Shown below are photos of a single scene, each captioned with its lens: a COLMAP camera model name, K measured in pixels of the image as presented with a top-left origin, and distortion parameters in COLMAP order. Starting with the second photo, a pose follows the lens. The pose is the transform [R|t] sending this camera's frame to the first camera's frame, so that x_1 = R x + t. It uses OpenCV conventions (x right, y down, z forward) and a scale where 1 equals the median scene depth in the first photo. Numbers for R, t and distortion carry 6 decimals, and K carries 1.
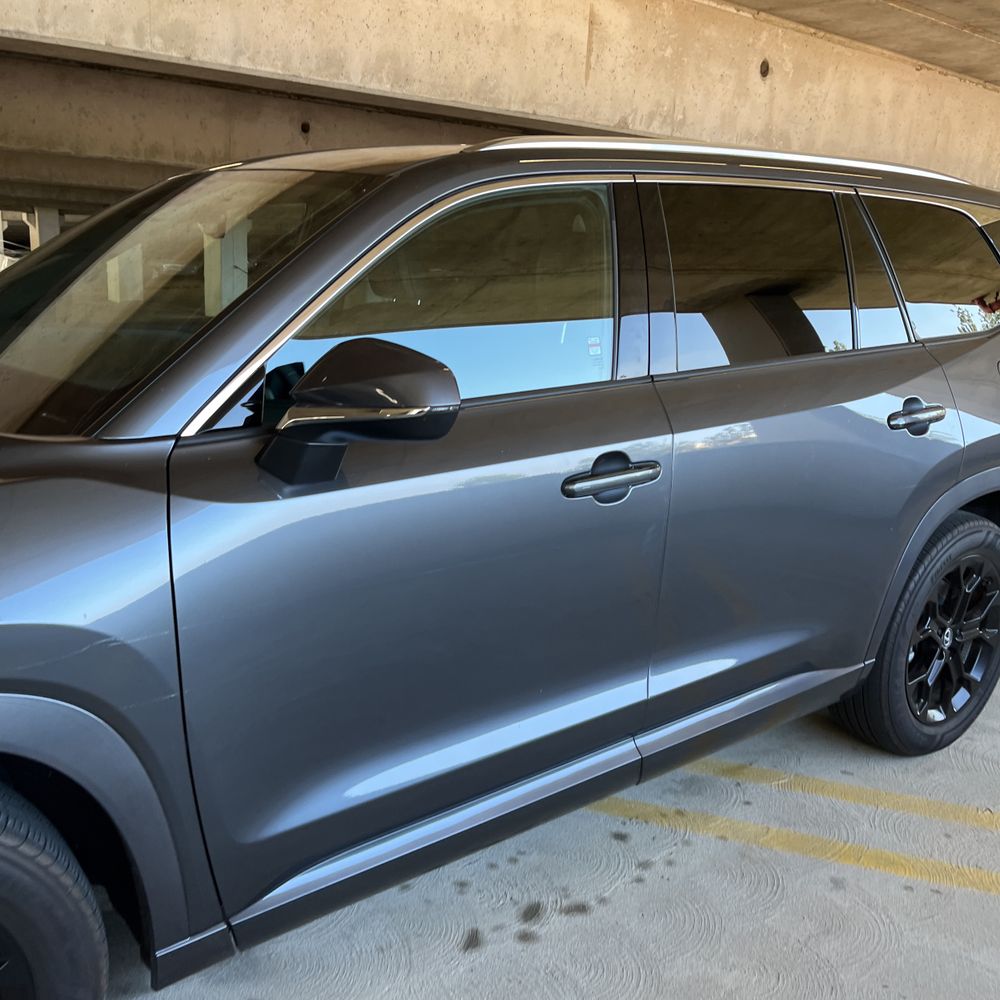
lens RADIAL K [[1025.0, 0, 495.6], [0, 1025.0, 494.2], [0, 0, 1]] dist [0.029887, 0.000000]
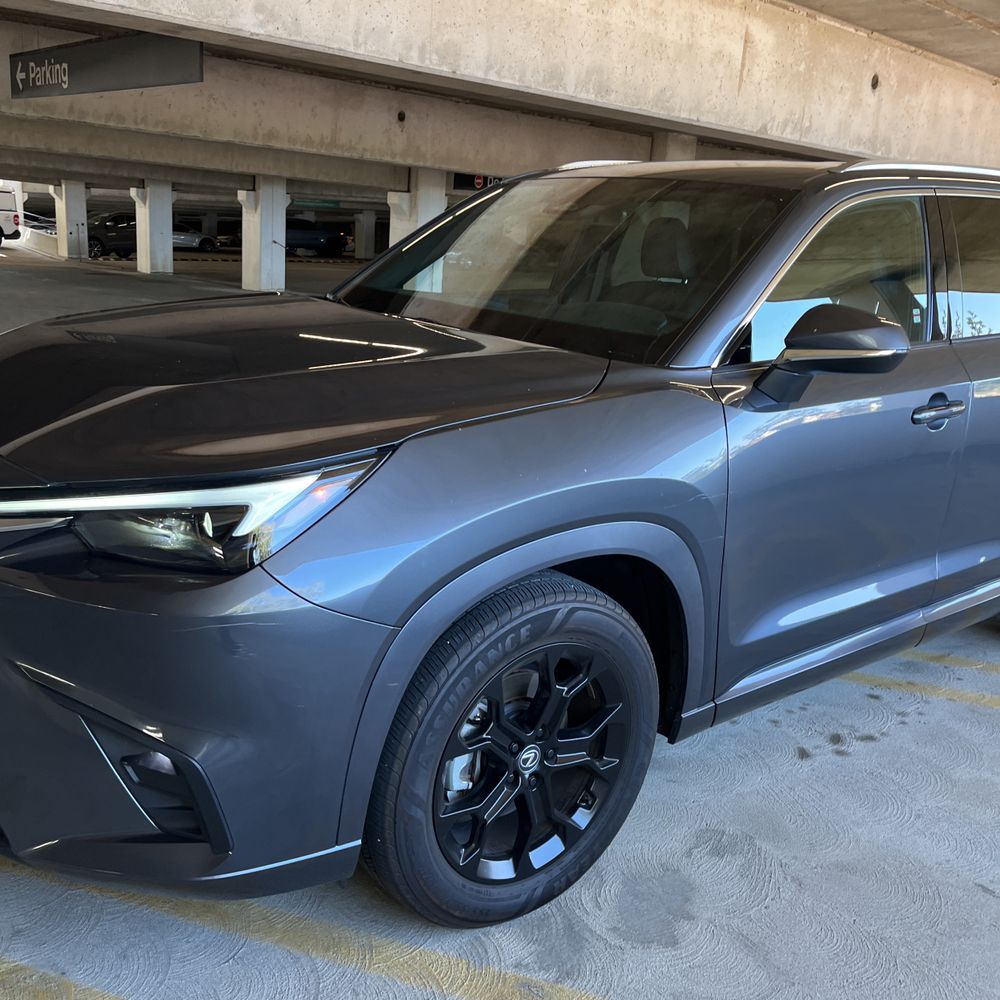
lens RADIAL K [[1025.0, 0, 500.2], [0, 1025.0, 490.9], [0, 0, 1]] dist [0.029887, 0.000000]
pose [[0.999452, 0.019459, 0.026764, -0.195423], [-0.019782, 0.999734, 0.011884, 0.033343], [-0.026526, -0.012407, 0.999571, -0.142550]]
